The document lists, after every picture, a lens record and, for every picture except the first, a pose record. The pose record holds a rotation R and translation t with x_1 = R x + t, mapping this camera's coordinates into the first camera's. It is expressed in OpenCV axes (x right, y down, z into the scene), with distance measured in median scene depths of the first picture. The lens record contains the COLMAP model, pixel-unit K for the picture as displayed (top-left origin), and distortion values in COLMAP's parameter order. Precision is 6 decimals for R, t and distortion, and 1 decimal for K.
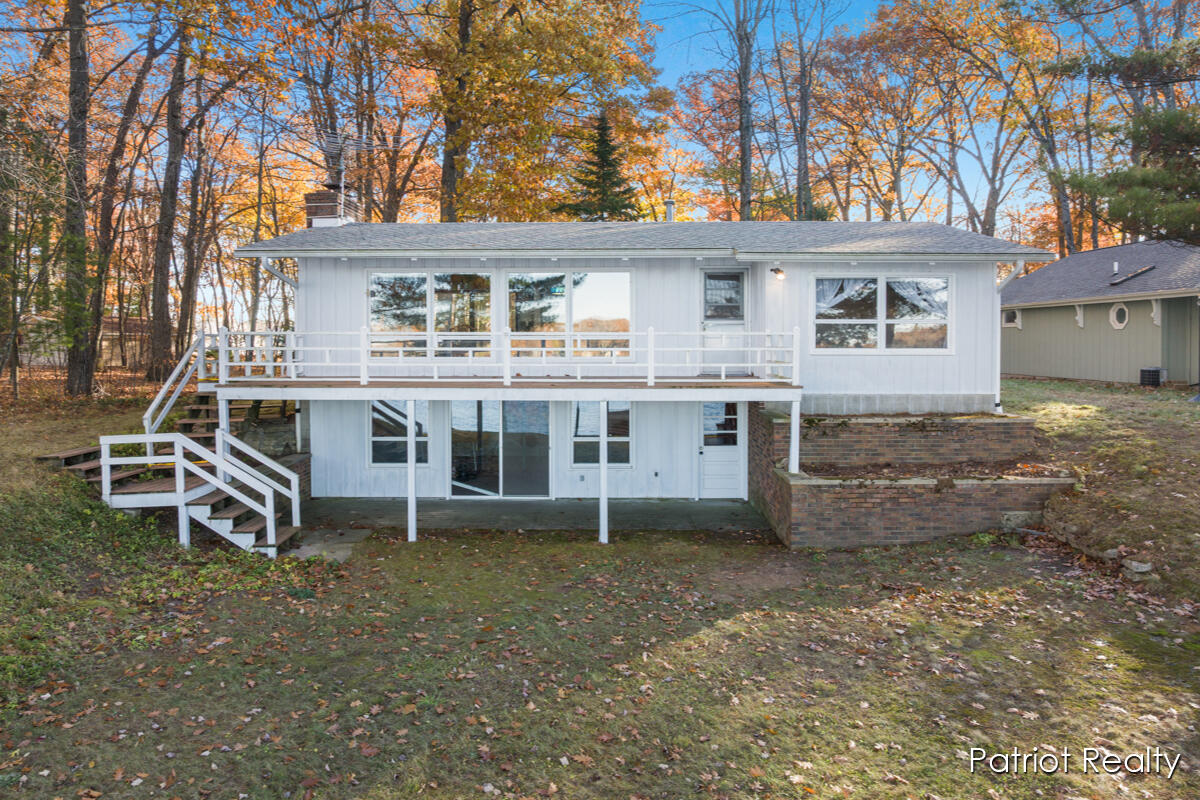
lens RADIAL K [[864.3, 0, 599.3], [0, 864.3, 351.2], [0, 0, 1]] dist [-0.032387, -0.002589]
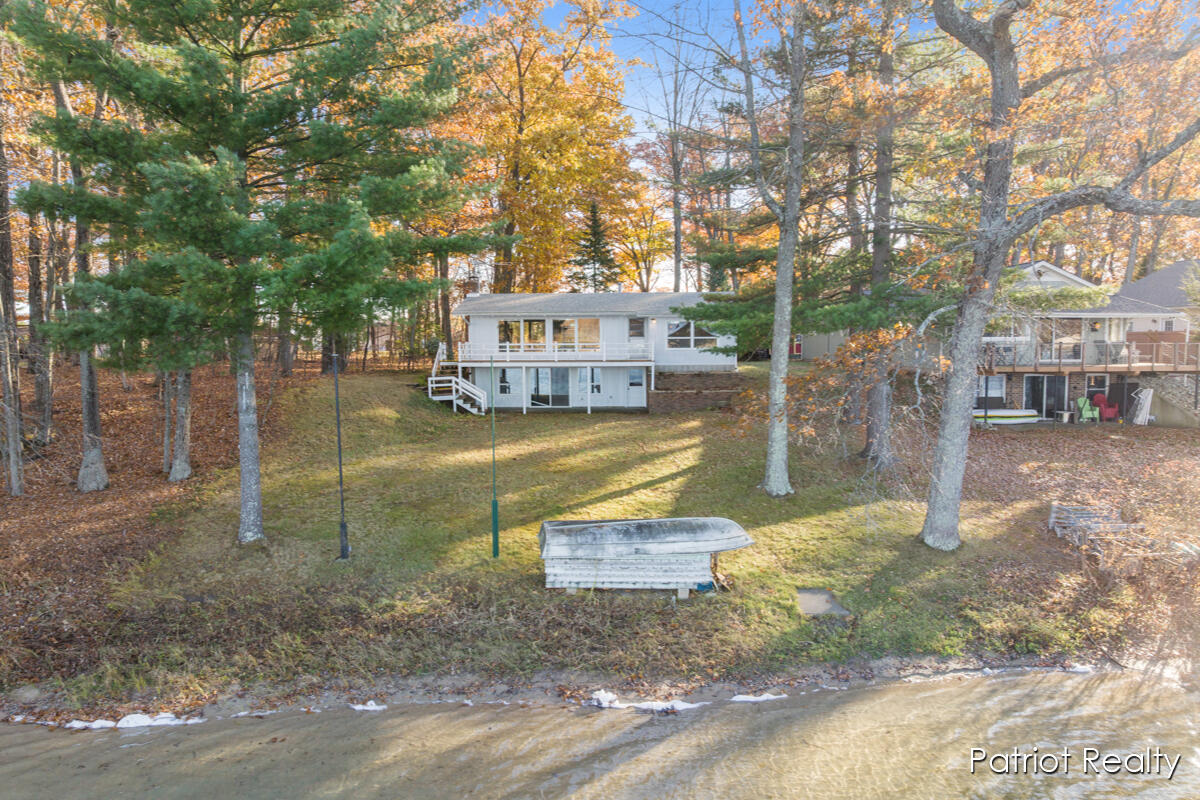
lens RADIAL K [[849.9, 0, 600.0], [0, 849.9, 400.0], [0, 0, 1]] dist [-0.035227, -0.011501]
pose [[0.999966, -0.005513, -0.006185, 0.065846], [0.005873, 0.998195, 0.059770, -0.001327], [0.005844, -0.059804, 0.998193, -2.038675]]
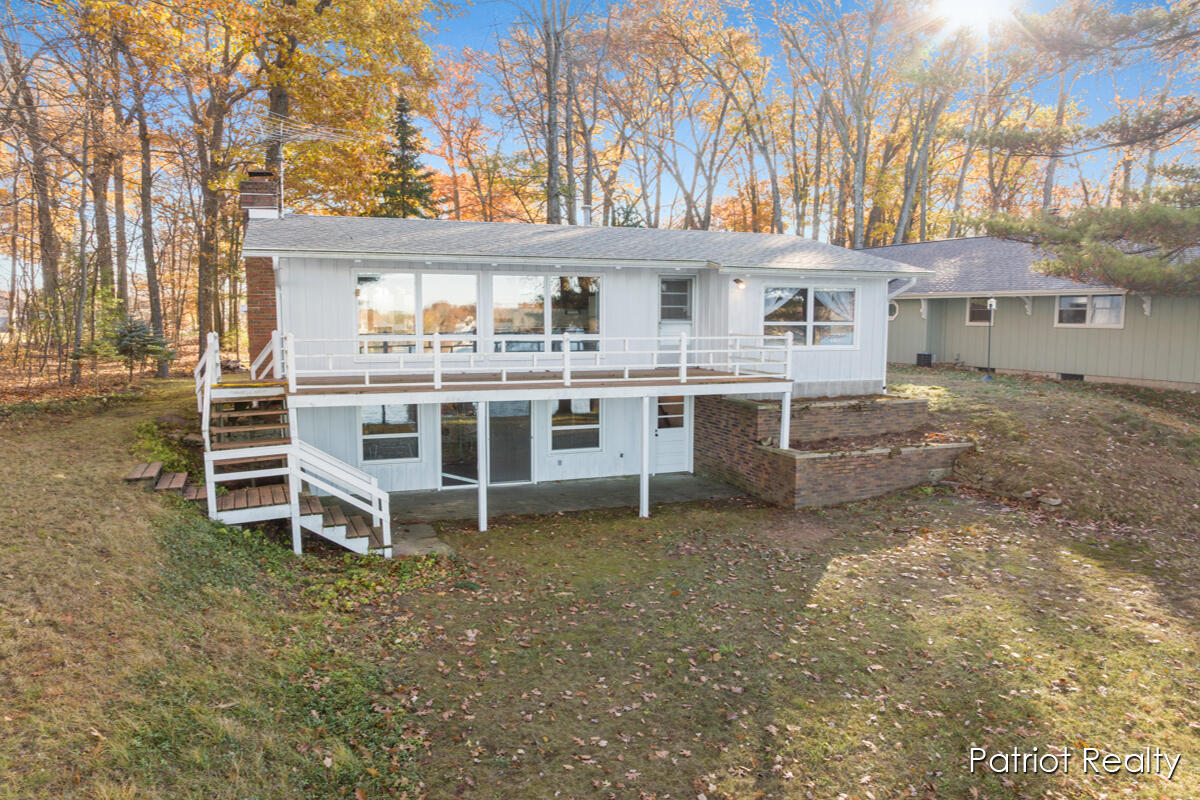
lens RADIAL K [[849.9, 0, 600.0], [0, 849.9, 400.0], [0, 0, 1]] dist [-0.035227, -0.011501]
pose [[0.929938, -0.034192, 0.366124, -0.494068], [0.001291, 0.995965, 0.089731, -0.042184], [-0.367715, -0.082972, 0.926230, -0.034402]]
